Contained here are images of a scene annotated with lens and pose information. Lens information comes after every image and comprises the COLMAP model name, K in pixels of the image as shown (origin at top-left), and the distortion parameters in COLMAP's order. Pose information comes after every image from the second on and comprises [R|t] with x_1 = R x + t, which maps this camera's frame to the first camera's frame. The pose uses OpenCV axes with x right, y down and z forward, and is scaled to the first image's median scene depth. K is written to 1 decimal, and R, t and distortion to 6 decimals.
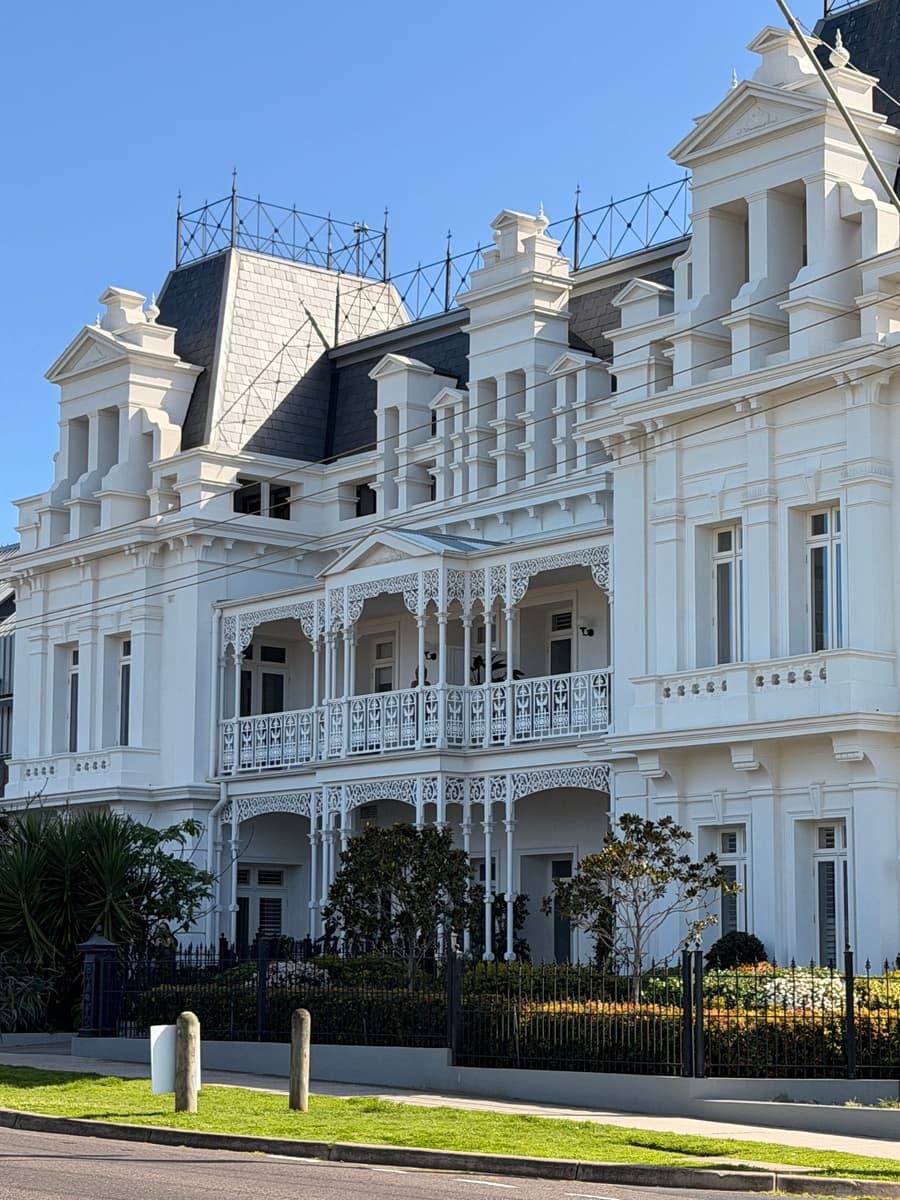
lens RADIAL K [[2645.7, 0, 442.8], [0, 2645.7, 606.1], [0, 0, 1]] dist [0.168303, 0.000000]
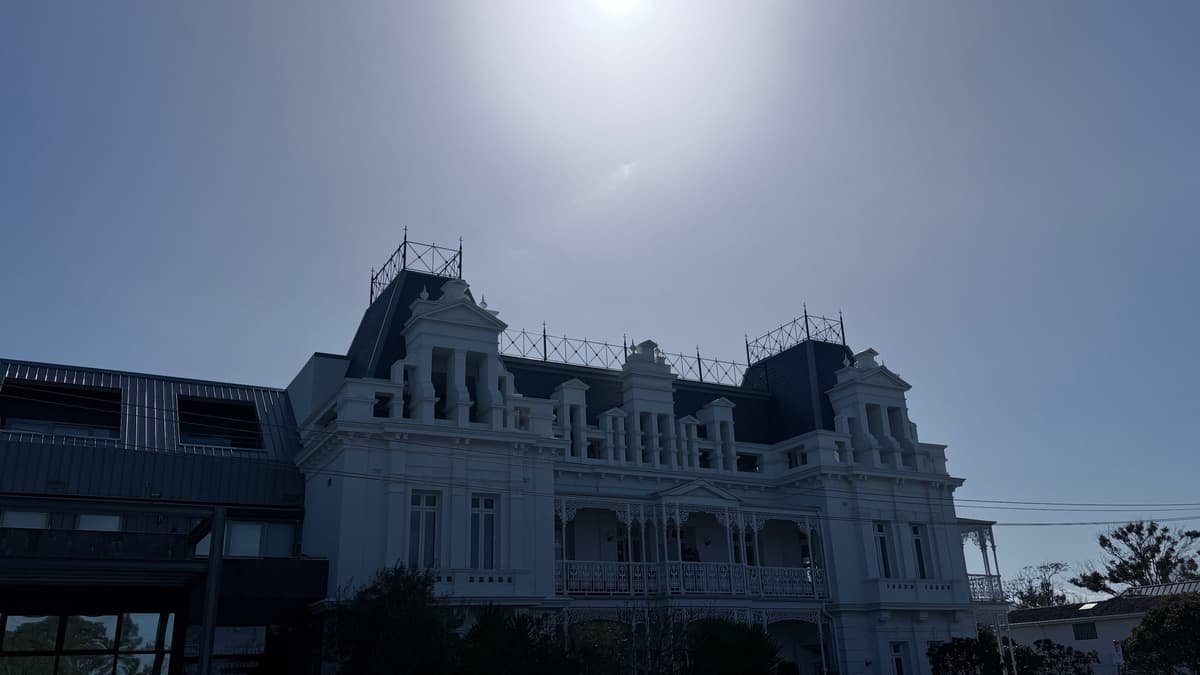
lens RADIAL K [[1009.1, 0, 573.4], [0, 1009.1, 329.8], [0, 0, 1]] dist [0.078822, 0.010492]
pose [[0.165029, 0.352526, 0.921136, -0.740550], [-0.076255, 0.935706, -0.344441, 0.129893], [-0.983336, -0.013399, 0.181301, 0.913214]]
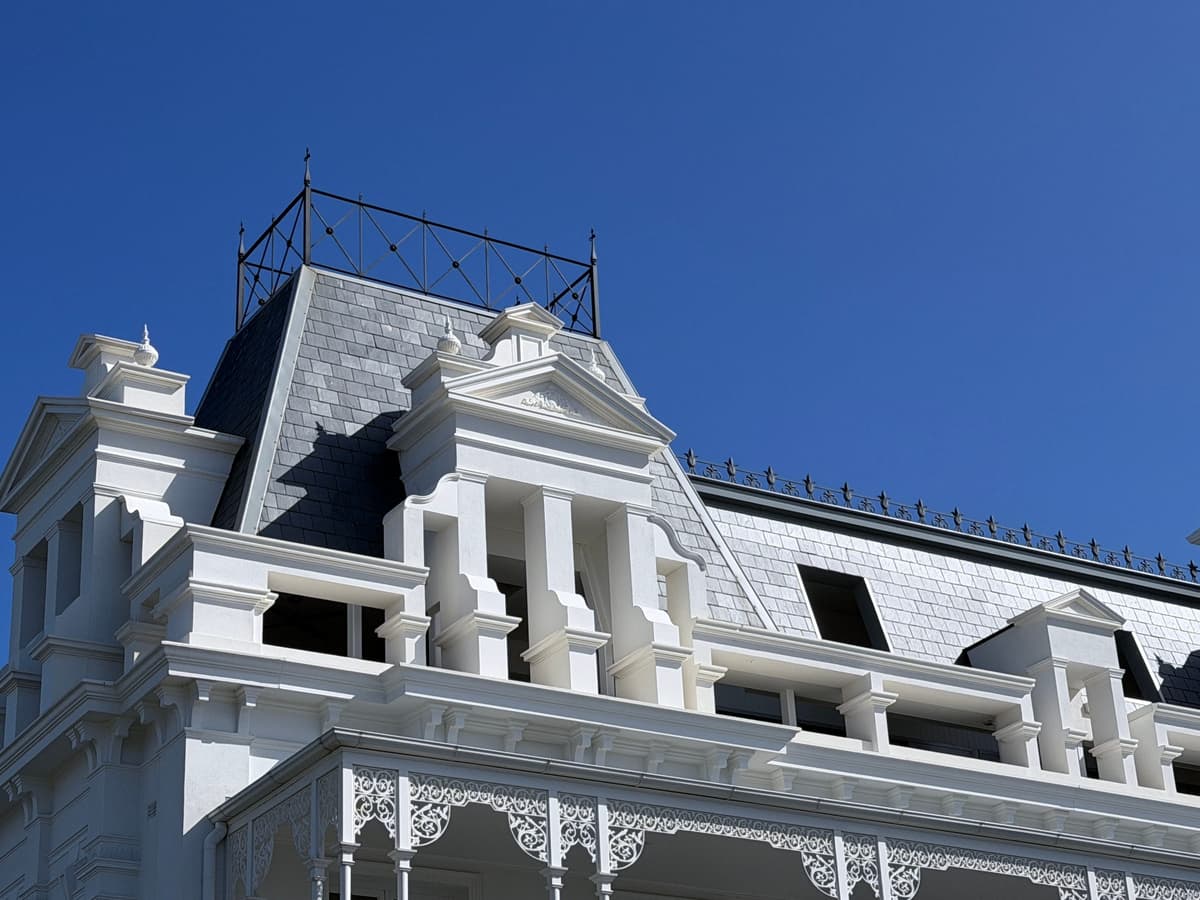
lens RADIAL K [[2427.7, 0, 593.5], [0, 2427.7, 477.1], [0, 0, 1]] dist [0.118606, 0.000000]
pose [[0.984952, -0.111429, -0.132113, 0.309501], [0.070260, 0.956550, -0.282975, 0.039394], [0.157904, 0.269434, 0.949985, 0.273015]]
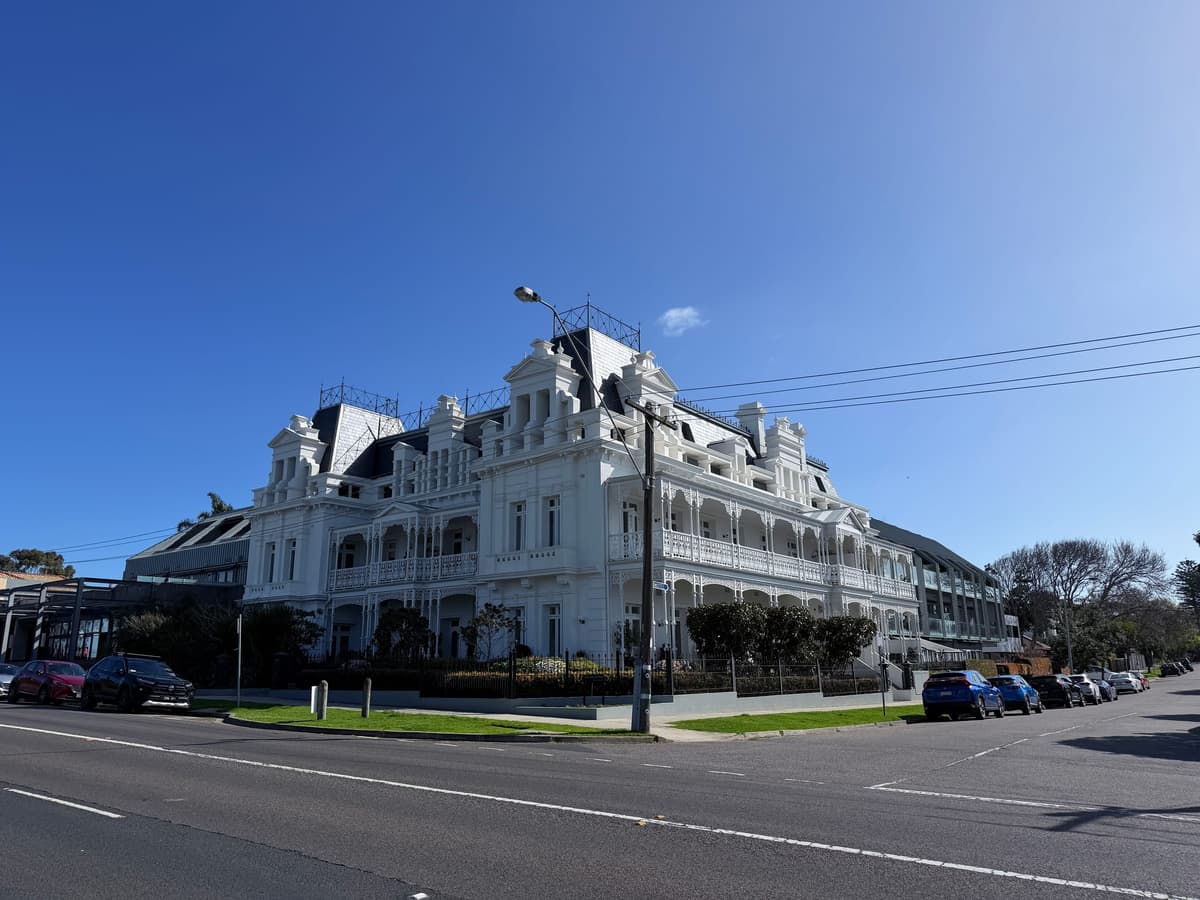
lens RADIAL K [[857.2, 0, 603.0], [0, 857.2, 447.8], [0, 0, 1]] dist [0.109122, -0.133477]
pose [[0.972388, 0.040787, 0.229777, -0.020314], [-0.017326, 0.994509, -0.103209, 0.004312], [-0.232725, 0.096378, 0.967755, 0.045550]]
